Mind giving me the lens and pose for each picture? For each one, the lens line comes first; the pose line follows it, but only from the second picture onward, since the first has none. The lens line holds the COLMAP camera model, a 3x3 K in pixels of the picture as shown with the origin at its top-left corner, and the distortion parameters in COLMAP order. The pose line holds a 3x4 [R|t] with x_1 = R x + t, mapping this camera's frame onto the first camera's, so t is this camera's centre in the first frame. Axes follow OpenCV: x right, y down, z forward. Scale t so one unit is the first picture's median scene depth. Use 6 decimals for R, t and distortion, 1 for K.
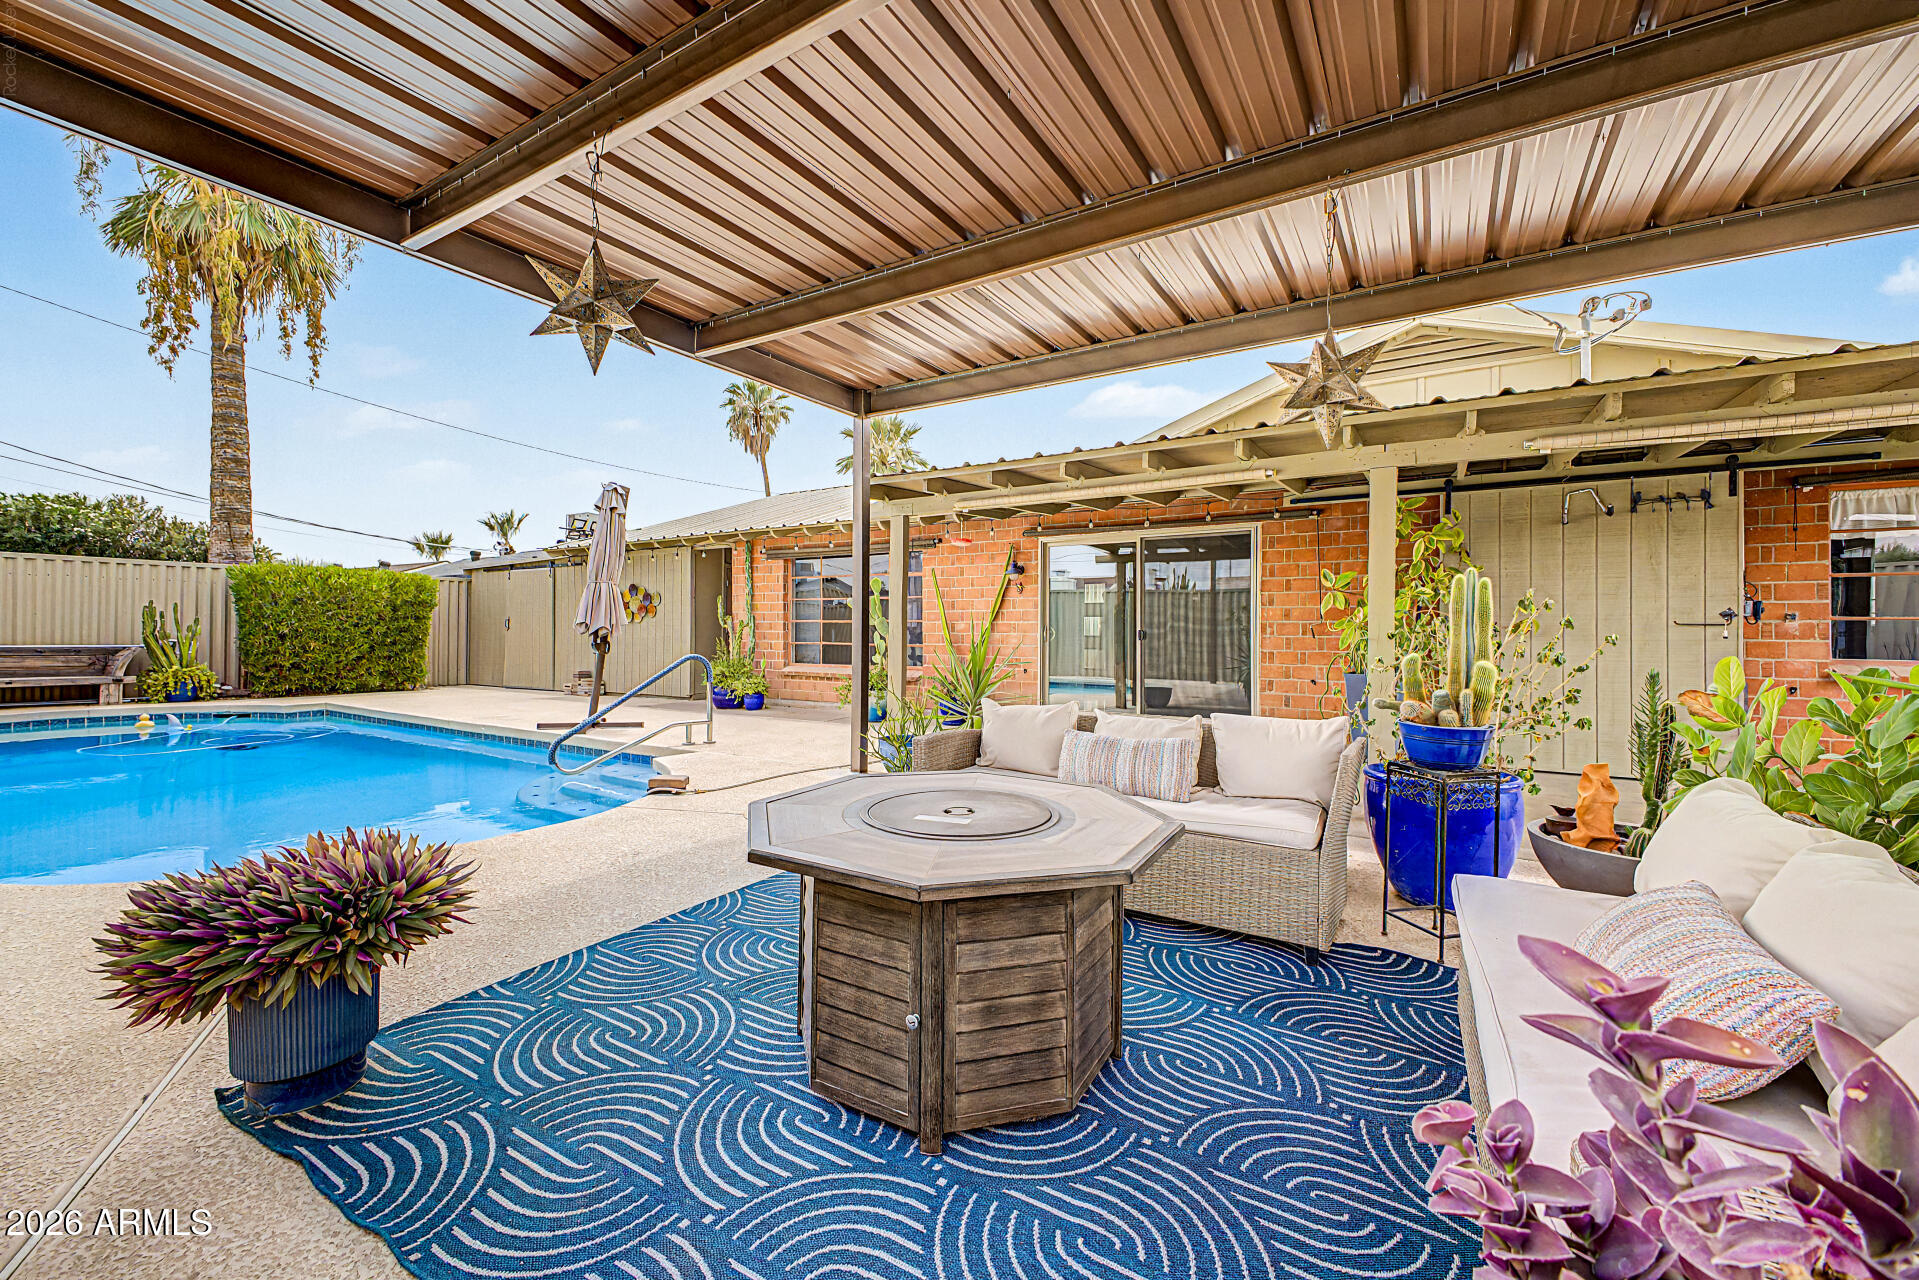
lens RADIAL K [[762.5, 0, 959.9], [0, 762.5, 630.9], [0, 0, 1]] dist [0.024211, -0.011796]
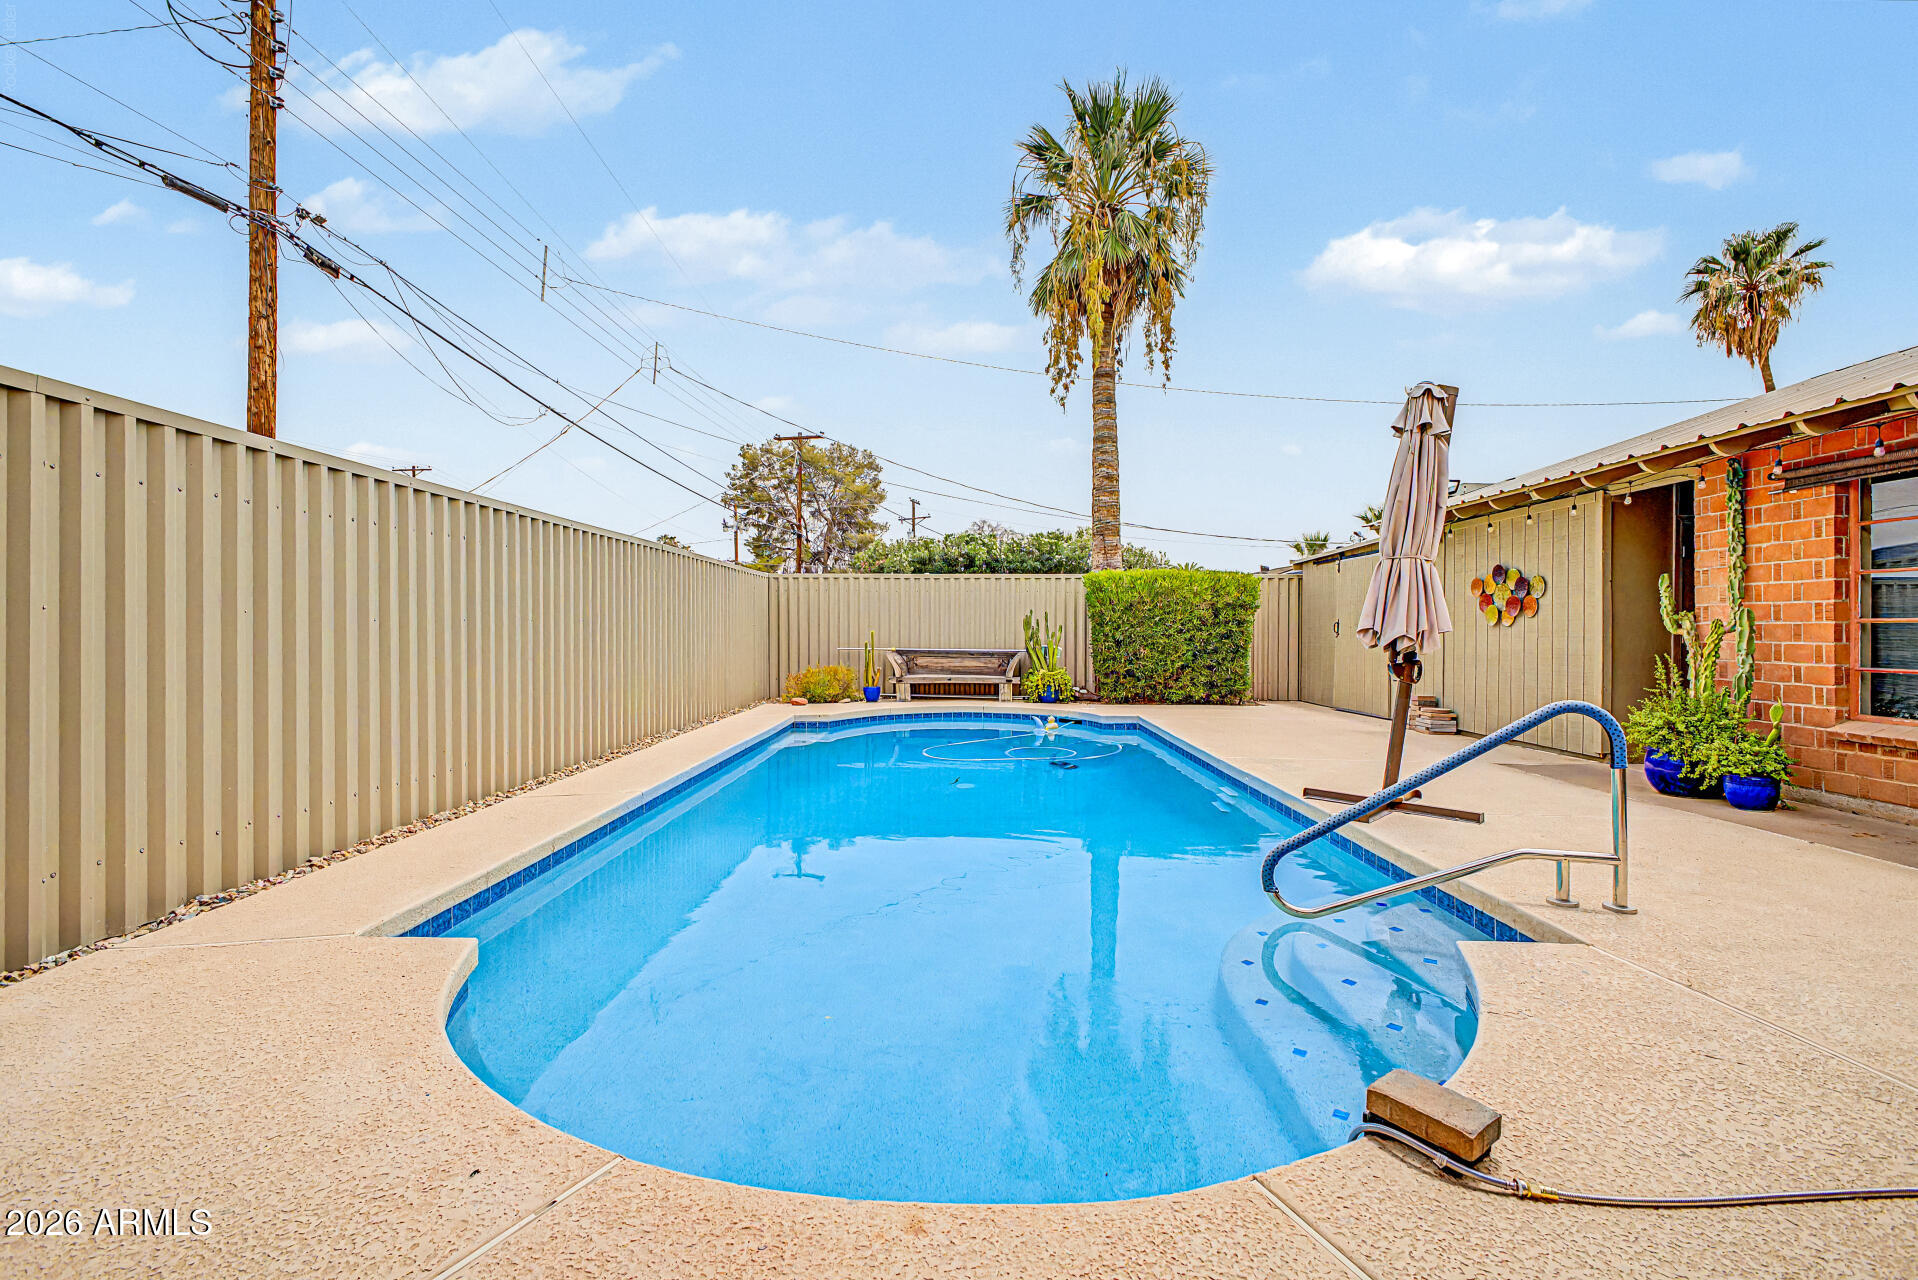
lens RADIAL K [[827.6, 0, 963.1], [0, 827.6, 633.4], [0, 0, 1]] dist [0.001908, -0.007576]
pose [[0.520833, -0.000398, -0.853658, -0.074791], [0.000778, 1.000000, 0.000009, -0.005160], [0.853658, -0.000669, 0.520833, 0.268831]]
